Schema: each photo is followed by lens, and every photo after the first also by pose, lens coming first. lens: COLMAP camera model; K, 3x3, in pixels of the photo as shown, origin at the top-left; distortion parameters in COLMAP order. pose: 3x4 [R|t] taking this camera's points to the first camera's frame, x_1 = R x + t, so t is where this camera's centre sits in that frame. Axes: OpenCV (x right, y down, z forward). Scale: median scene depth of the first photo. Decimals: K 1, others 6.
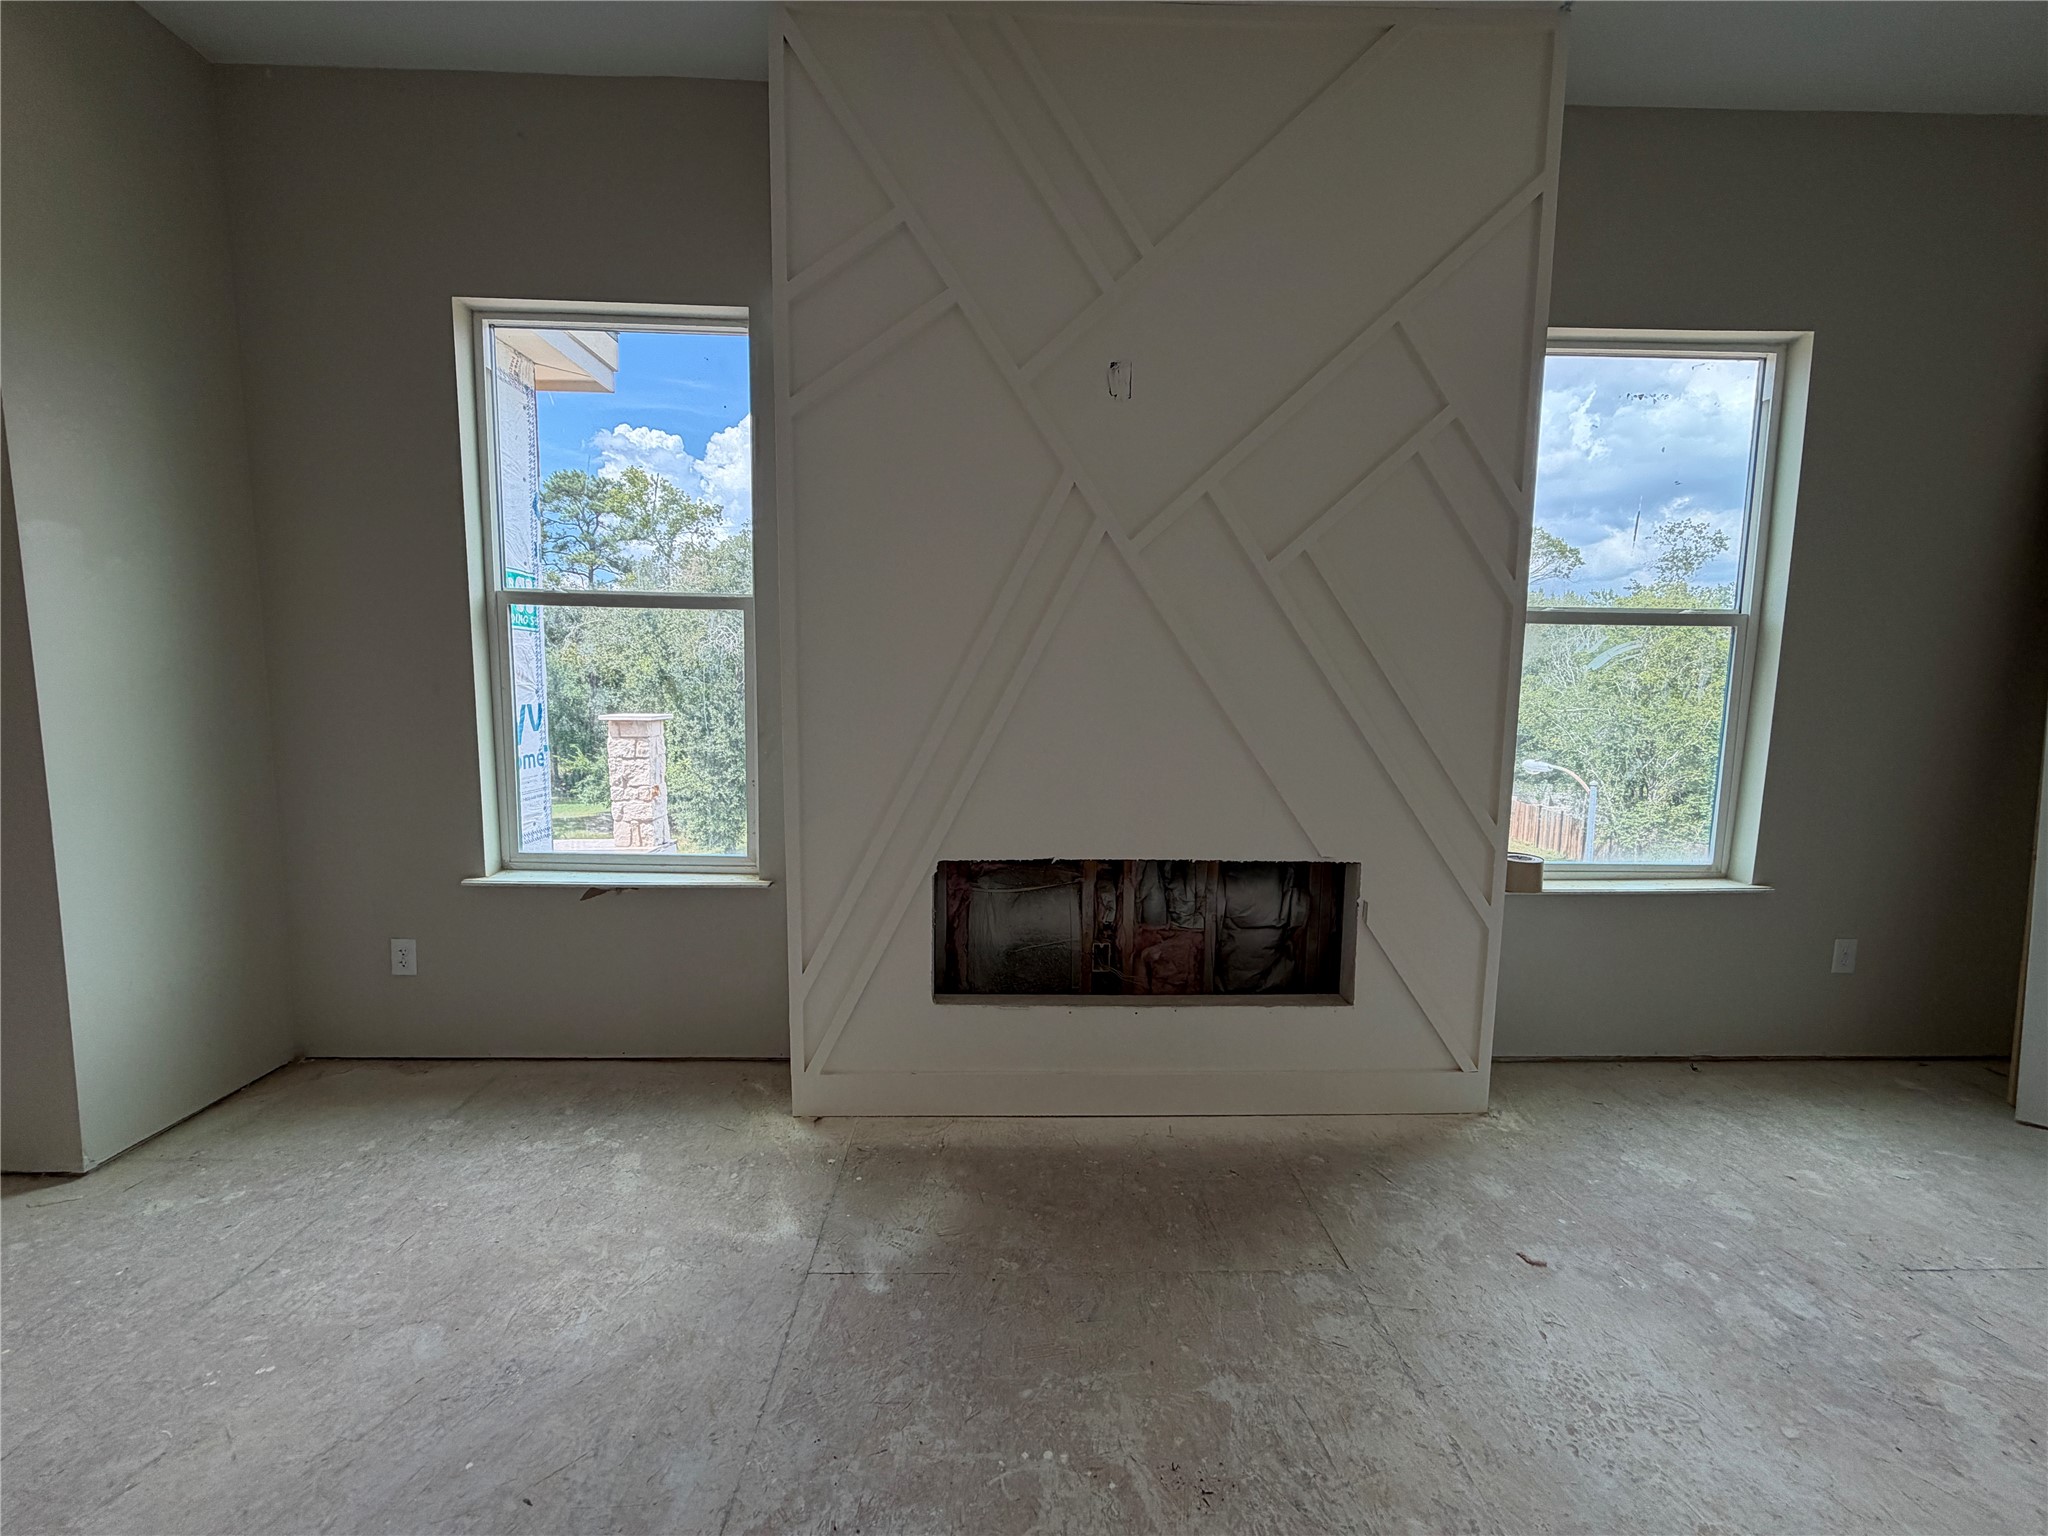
lens RADIAL K [[814.2, 0, 1021.6], [0, 814.2, 770.2], [0, 0, 1]] dist [0.002709, -0.000460]
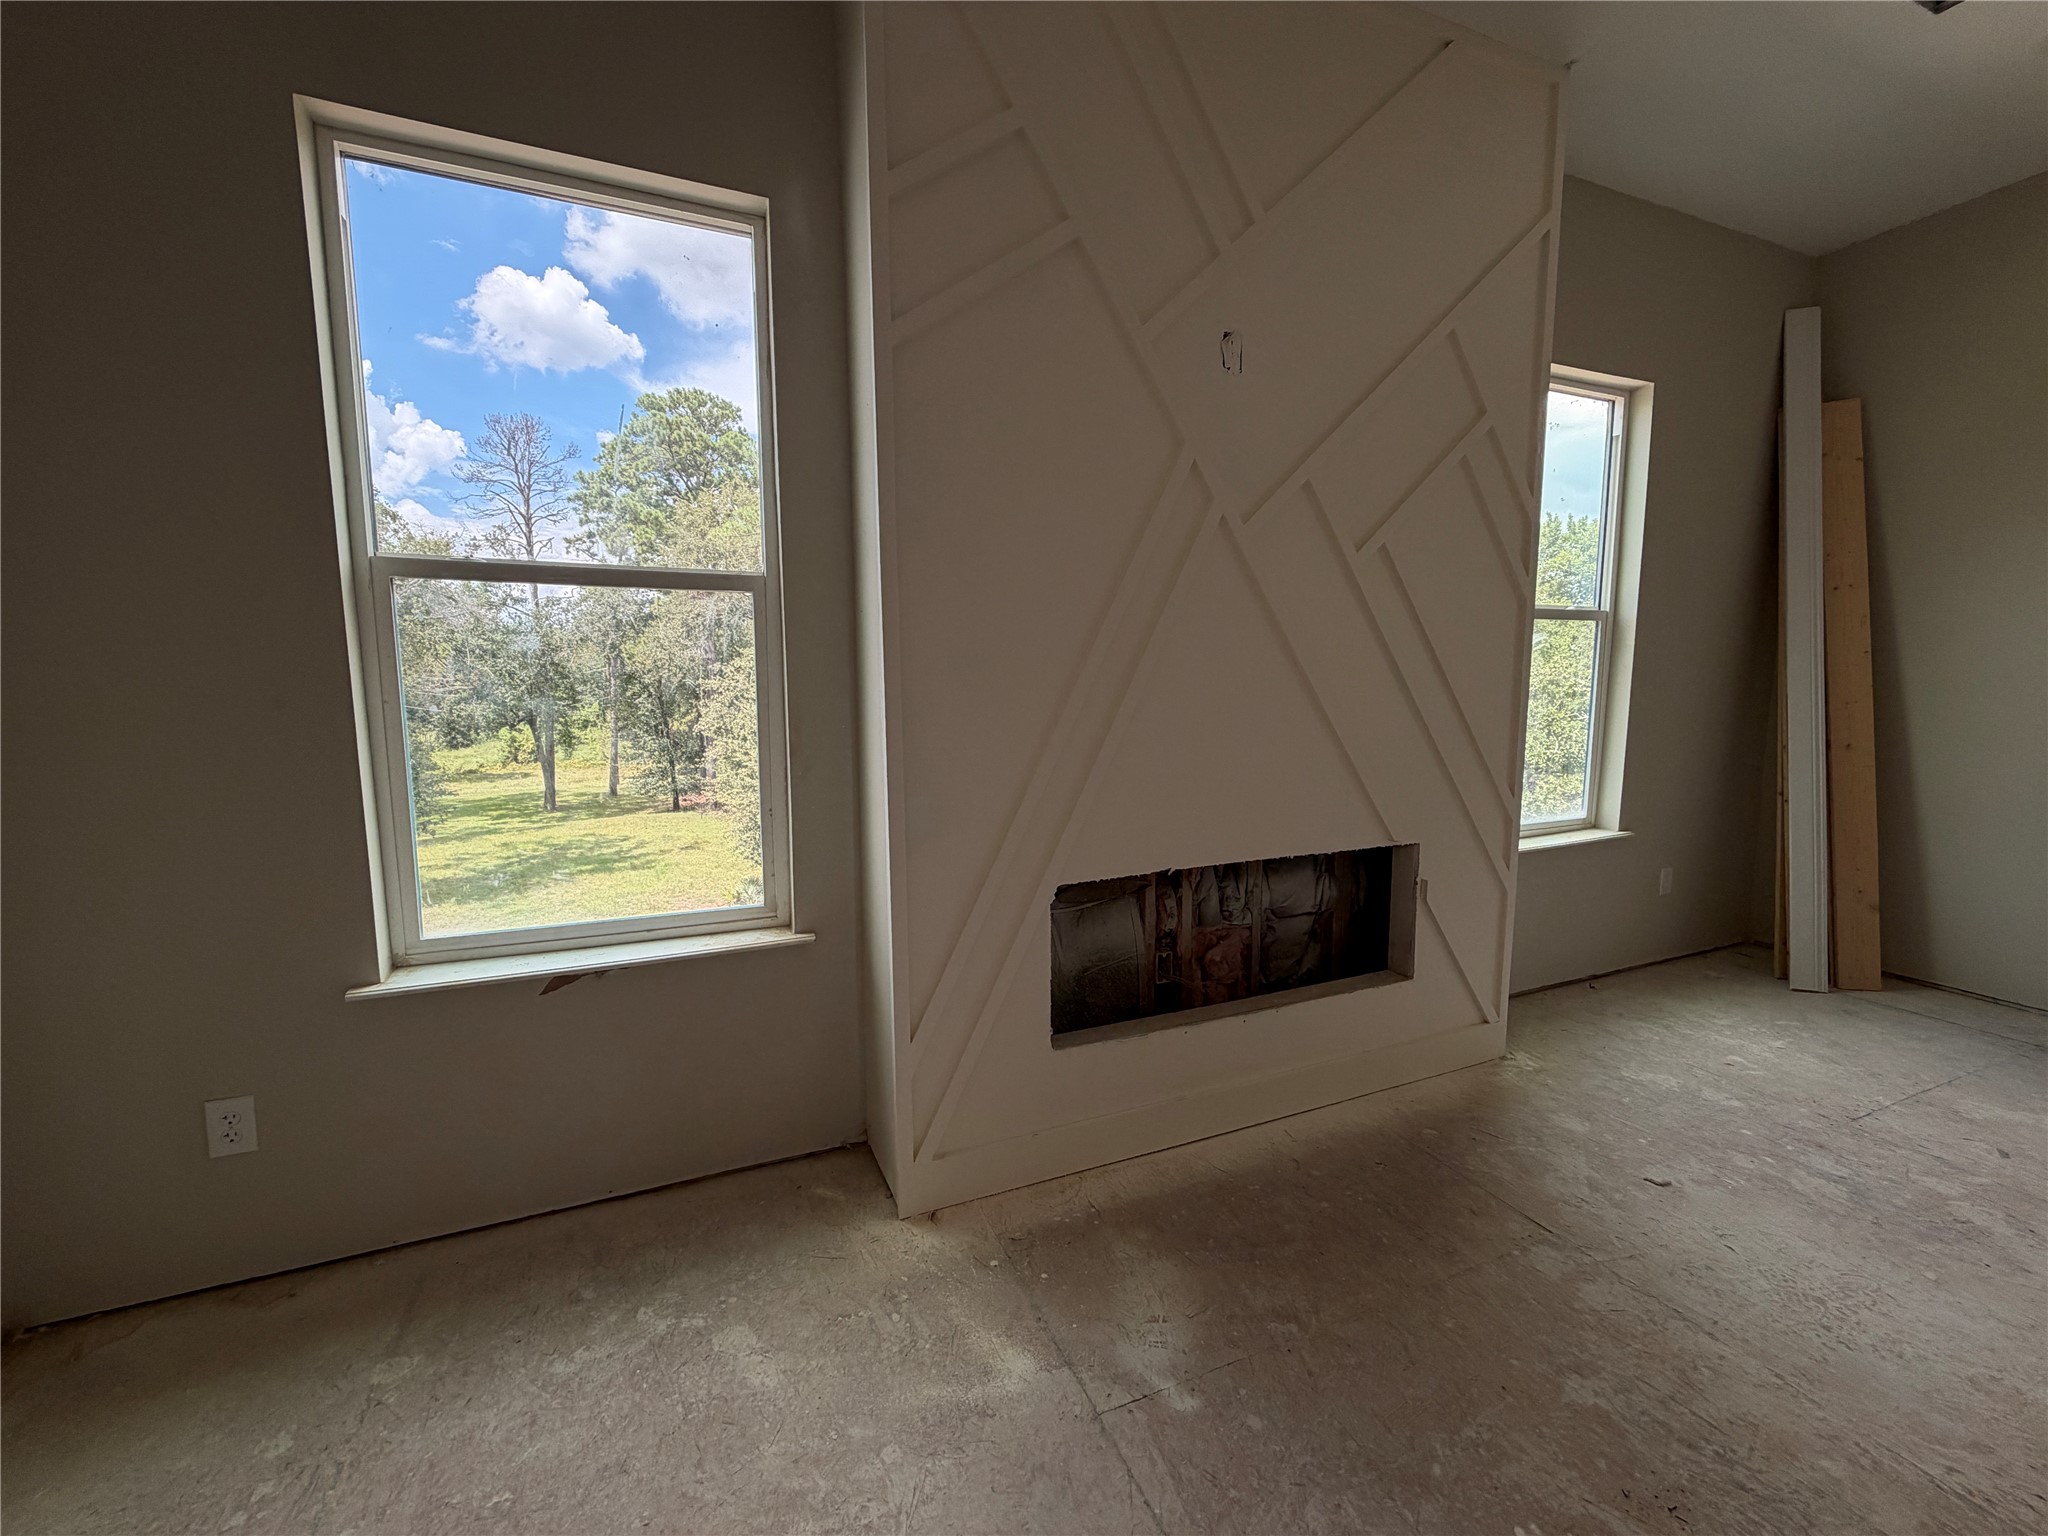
lens RADIAL K [[814.2, 0, 1023.3], [0, 814.2, 769.2], [0, 0, 1]] dist [0.002709, -0.000460]
pose [[0.932009, -0.059282, 0.357553, -0.431867], [0.056197, 0.998238, 0.019022, -0.030832], [-0.358051, 0.002365, 0.933699, 0.200080]]
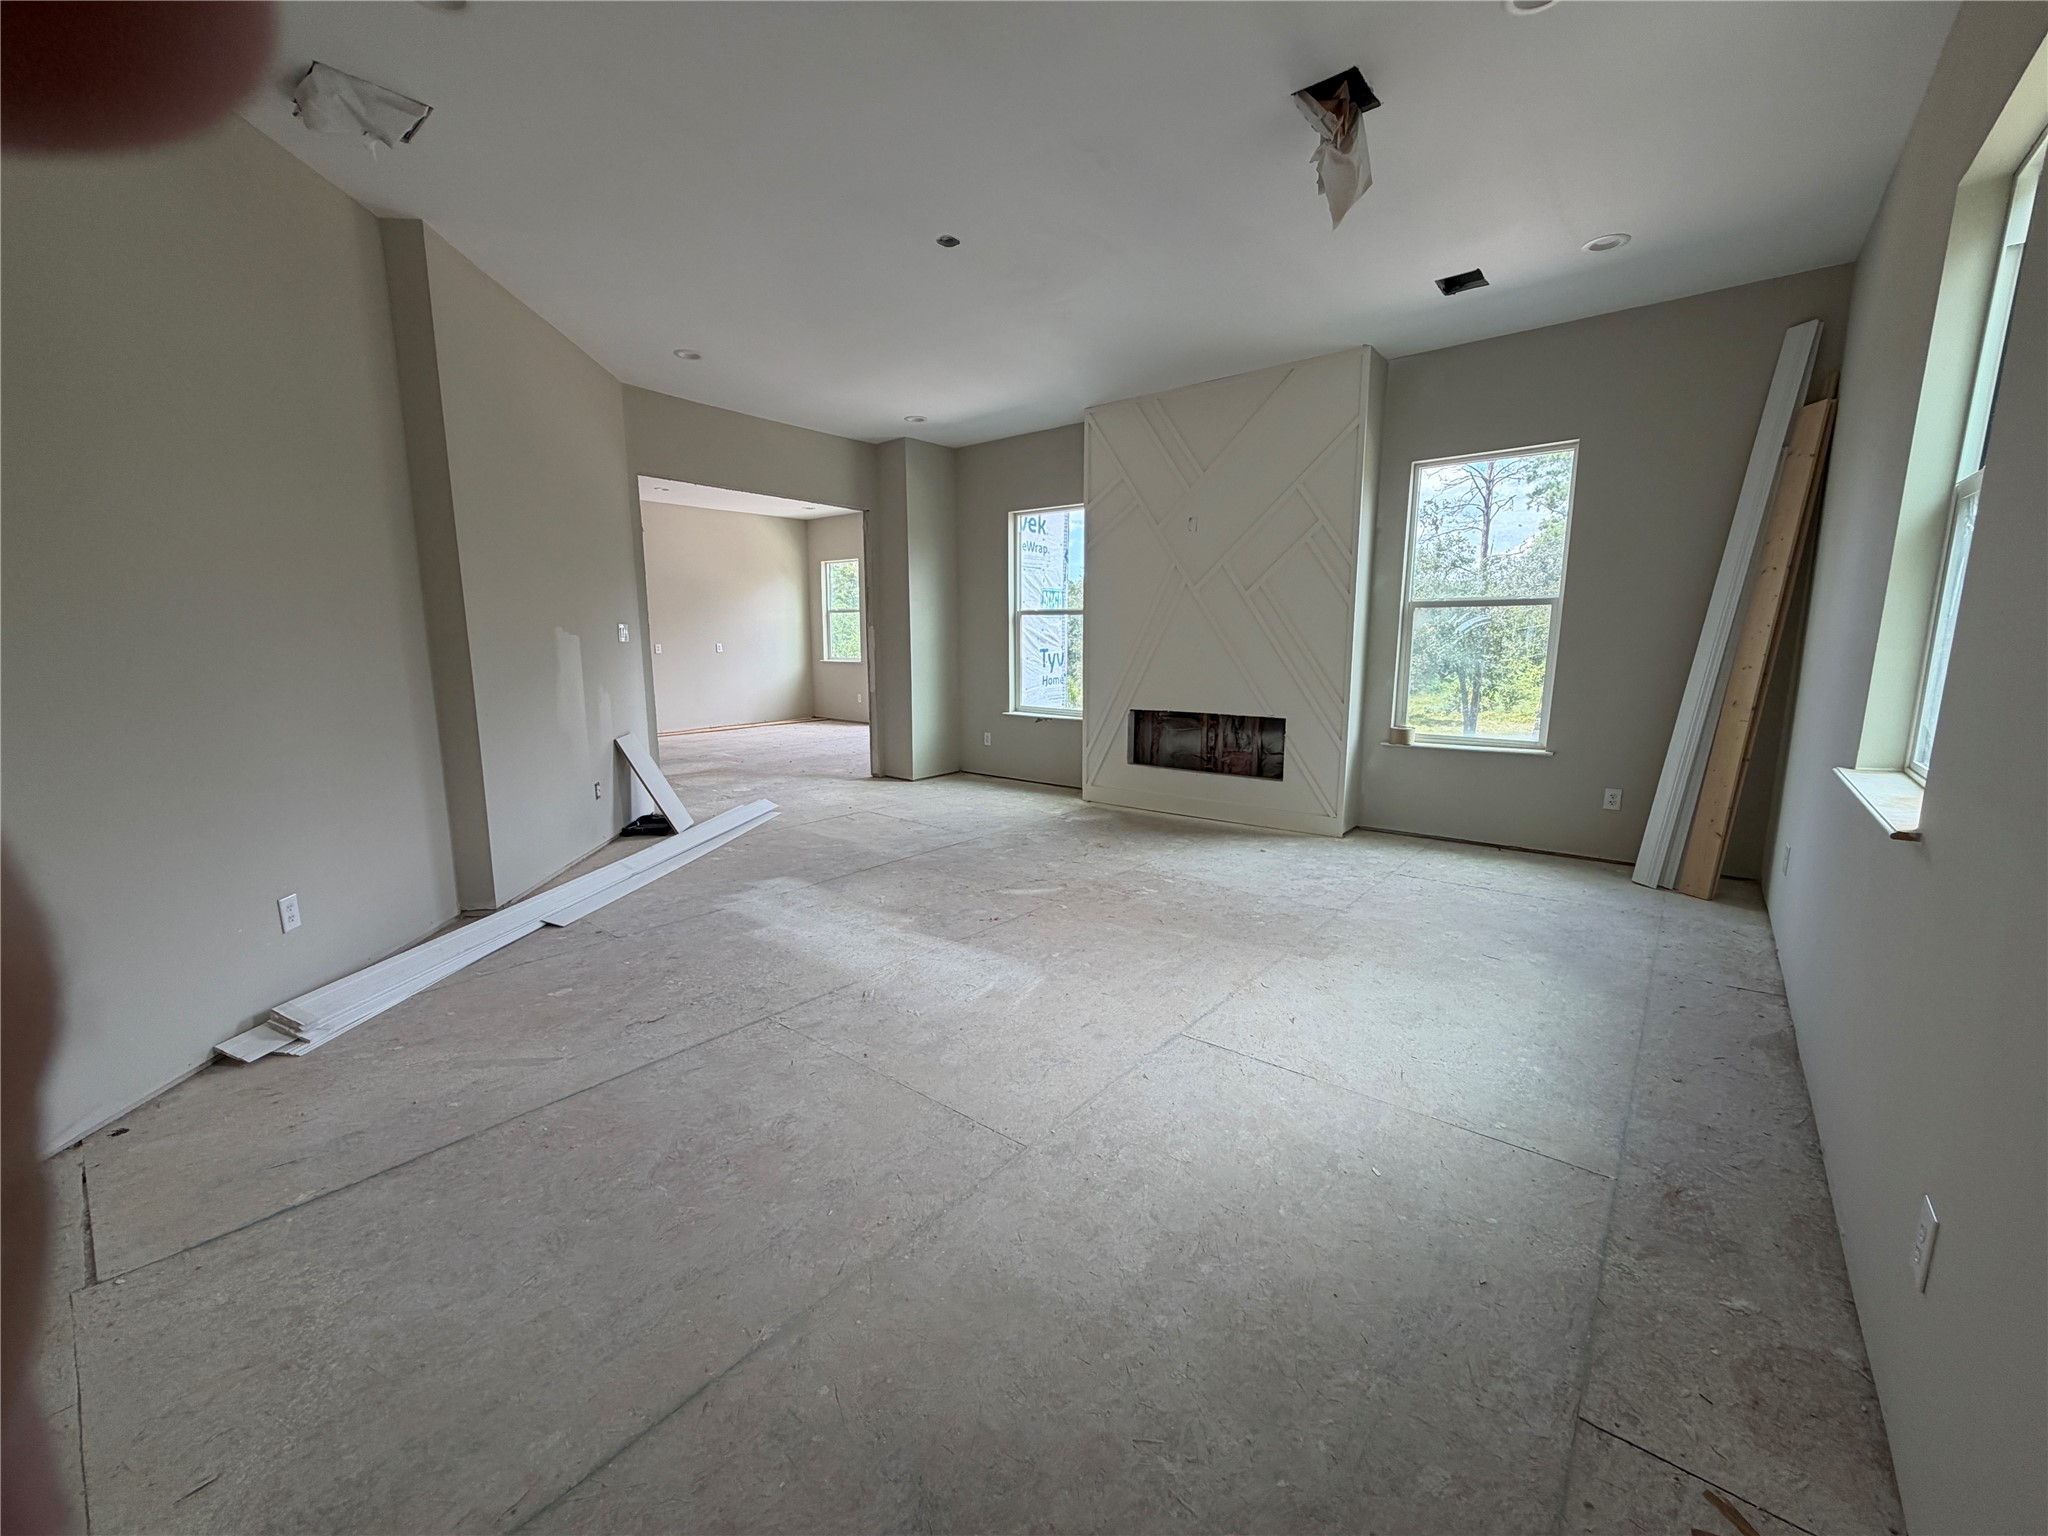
lens RADIAL K [[814.2, 0, 1032.0], [0, 814.2, 771.0], [0, 0, 1]] dist [0.002709, -0.000460]
pose [[0.763526, 0.090376, -0.639422, 1.359686], [-0.054571, 0.995647, 0.075562, 0.127226], [0.643468, -0.022799, 0.765134, -1.239296]]
